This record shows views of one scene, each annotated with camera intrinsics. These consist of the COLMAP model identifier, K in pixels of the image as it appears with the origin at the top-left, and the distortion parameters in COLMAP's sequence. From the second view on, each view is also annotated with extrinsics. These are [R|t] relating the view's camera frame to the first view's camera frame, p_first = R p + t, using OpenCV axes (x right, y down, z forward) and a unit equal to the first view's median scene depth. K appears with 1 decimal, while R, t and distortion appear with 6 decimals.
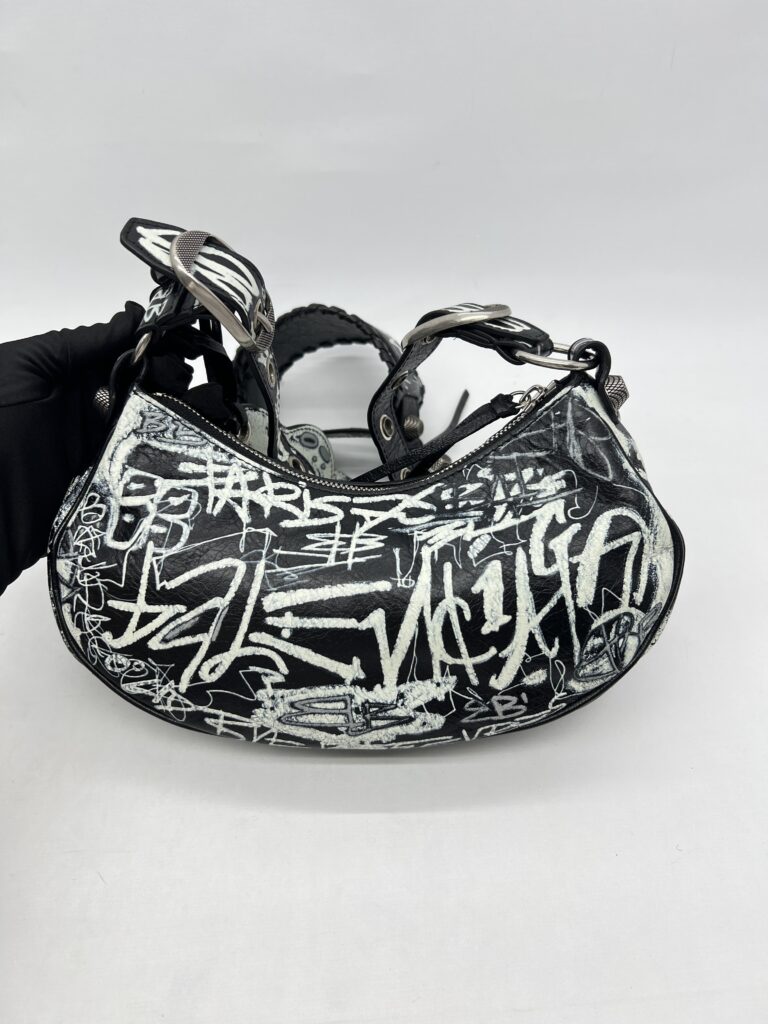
lens RADIAL K [[813.8, 0, 384.0], [0, 813.8, 512.0], [0, 0, 1]] dist [0.067031, -0.003583]
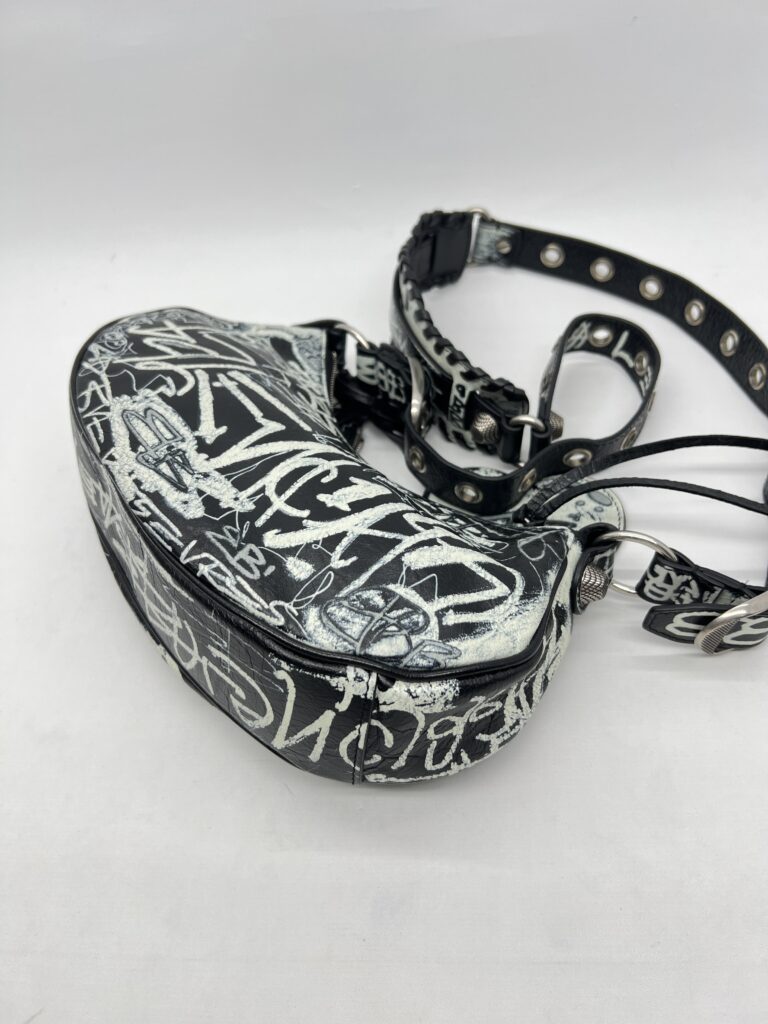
lens RADIAL K [[813.8, 0, 384.0], [0, 813.8, 512.0], [0, 0, 1]] dist [0.067031, -0.003583]
pose [[0.570645, 0.589432, -0.571782, 0.670021], [-0.786909, 0.193396, -0.585979, 0.605358], [-0.234815, 0.784326, 0.574190, 0.472872]]
